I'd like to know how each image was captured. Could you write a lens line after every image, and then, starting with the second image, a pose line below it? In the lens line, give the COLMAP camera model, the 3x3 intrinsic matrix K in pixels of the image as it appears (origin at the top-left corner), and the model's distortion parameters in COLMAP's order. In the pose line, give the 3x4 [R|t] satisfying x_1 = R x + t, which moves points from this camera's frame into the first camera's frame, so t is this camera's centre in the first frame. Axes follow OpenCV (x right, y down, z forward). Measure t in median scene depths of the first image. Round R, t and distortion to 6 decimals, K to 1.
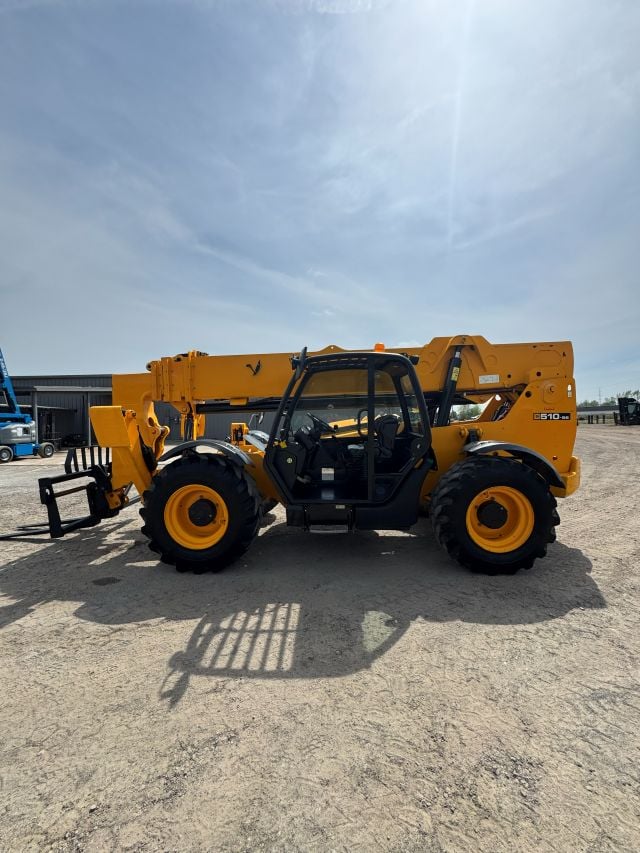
lens RADIAL K [[341.9, 0, 320.1], [0, 341.9, 428.2], [0, 0, 1]] dist [-0.002647, 0.000070]
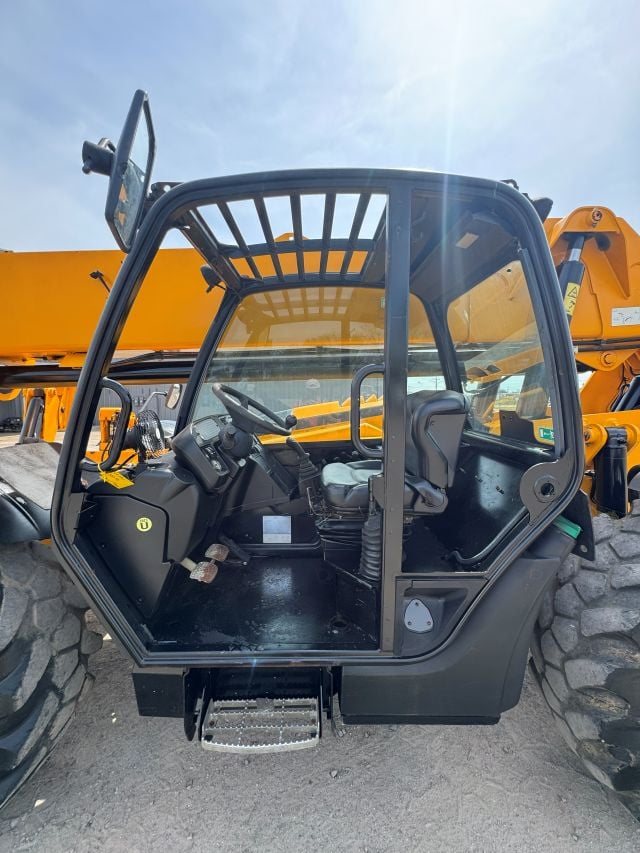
lens RADIAL K [[341.9, 0, 320.1], [0, 341.9, 428.2], [0, 0, 1]] dist [-0.002647, 0.000070]
pose [[0.998725, 0.002908, 0.050406, 0.055895], [-0.005324, 0.998840, 0.047861, -0.013194], [-0.050208, -0.048068, 0.997581, 0.592646]]
